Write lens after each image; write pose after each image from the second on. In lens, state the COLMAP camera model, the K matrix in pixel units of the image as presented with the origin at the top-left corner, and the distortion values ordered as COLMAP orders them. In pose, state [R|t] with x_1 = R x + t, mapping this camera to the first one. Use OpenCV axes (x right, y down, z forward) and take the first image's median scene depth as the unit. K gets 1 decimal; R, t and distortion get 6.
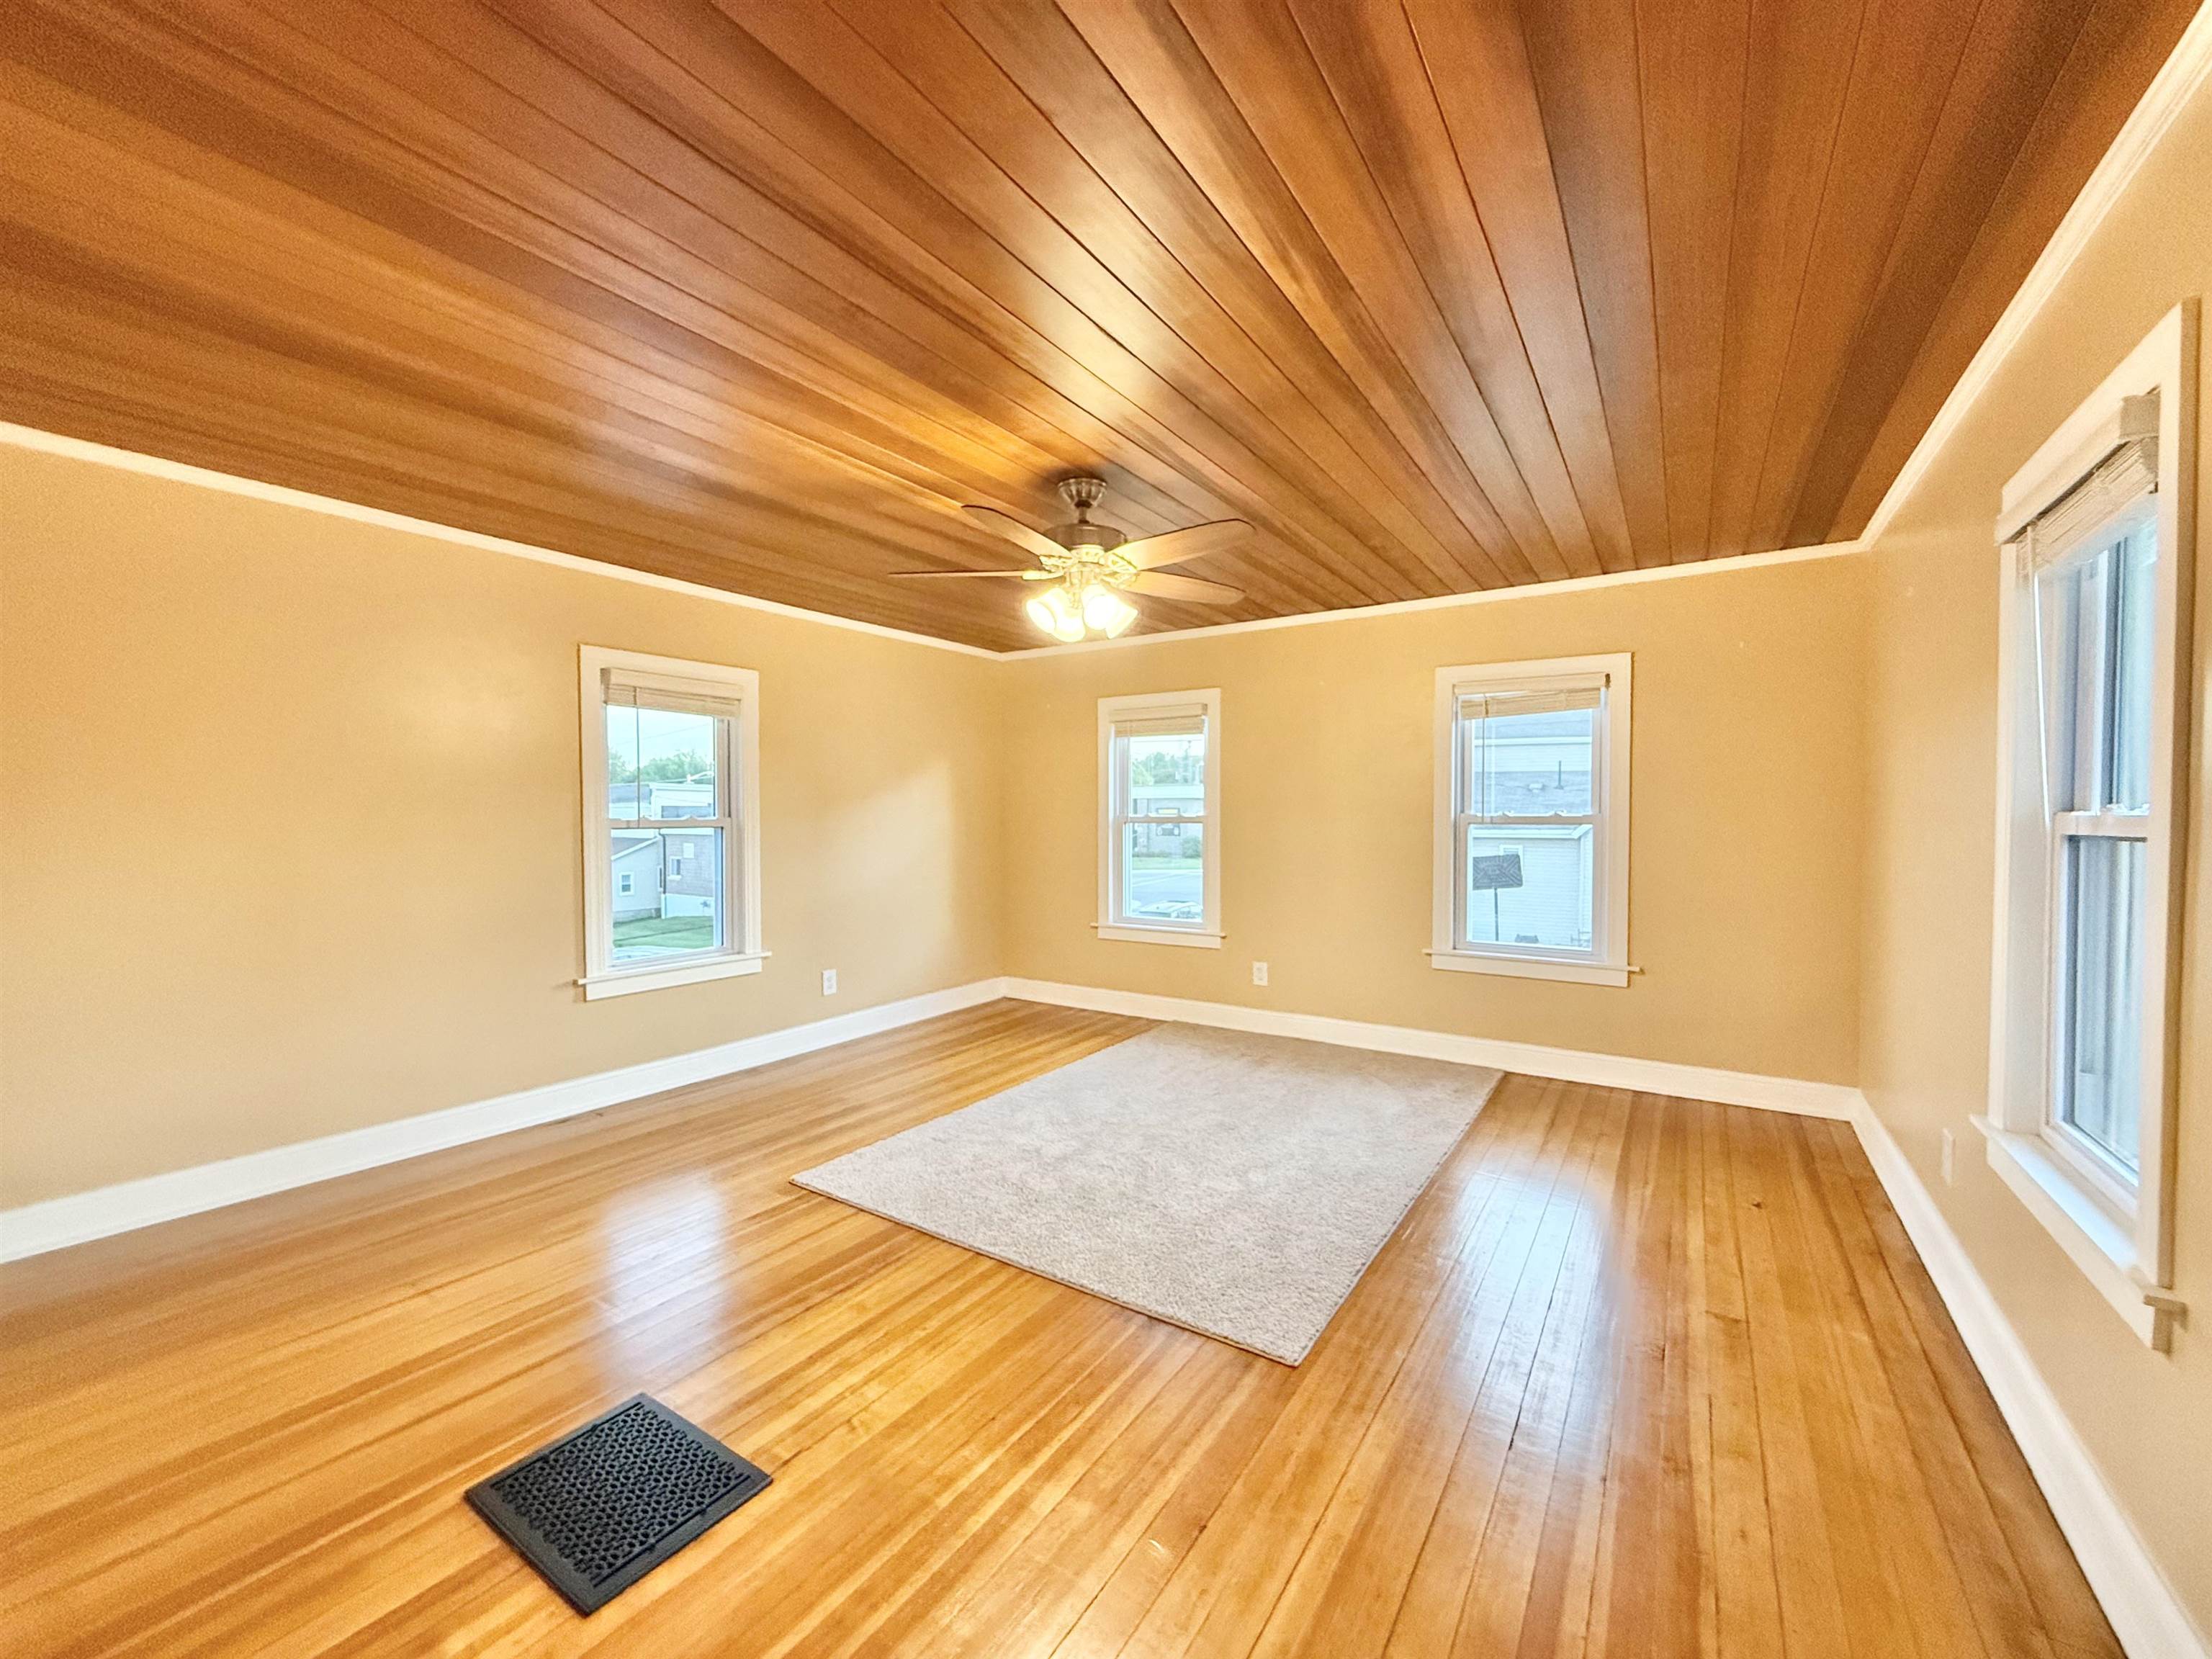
lens RADIAL K [[879.0, 0, 1099.7], [0, 879.0, 828.3], [0, 0, 1]] dist [-0.000199, -0.000037]
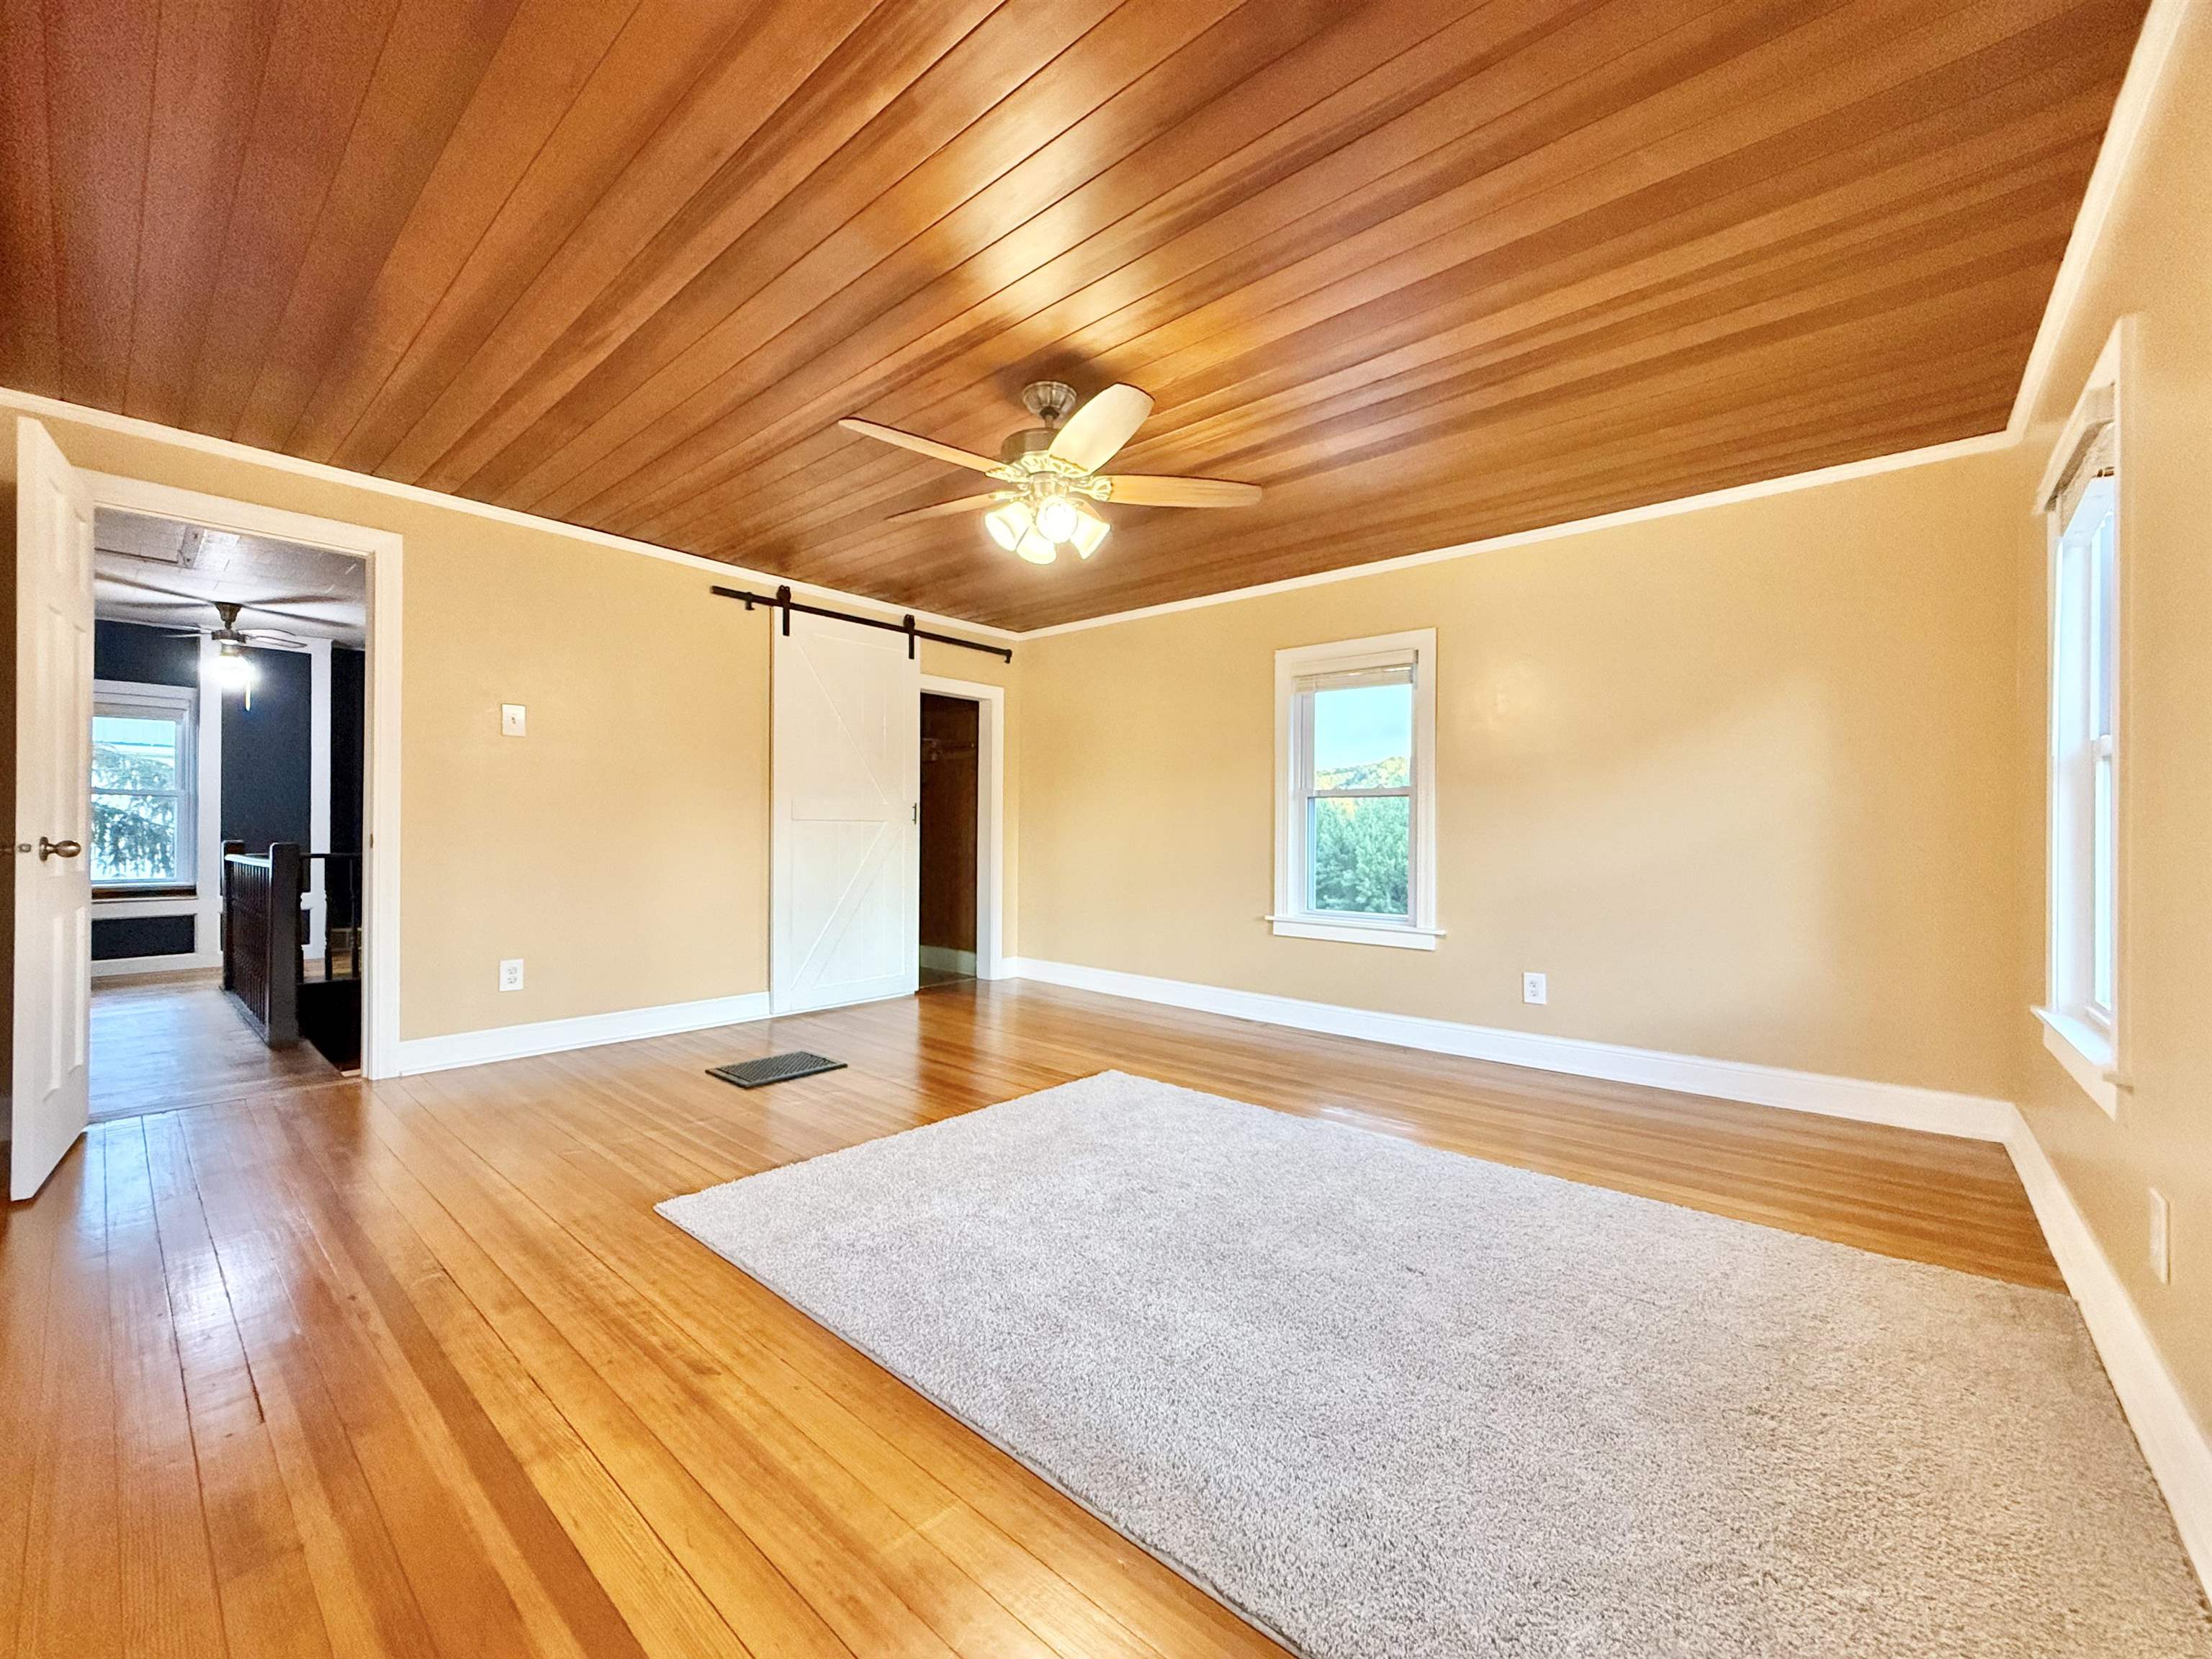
lens RADIAL K [[879.0, 0, 1099.3], [0, 879.0, 828.7], [0, 0, 1]] dist [-0.000199, -0.000037]
pose [[-0.129650, -0.001632, -0.991558, 0.775274], [-0.022970, 0.999735, 0.001358, 0.056533], [0.991294, 0.022953, -0.129653, 1.027813]]
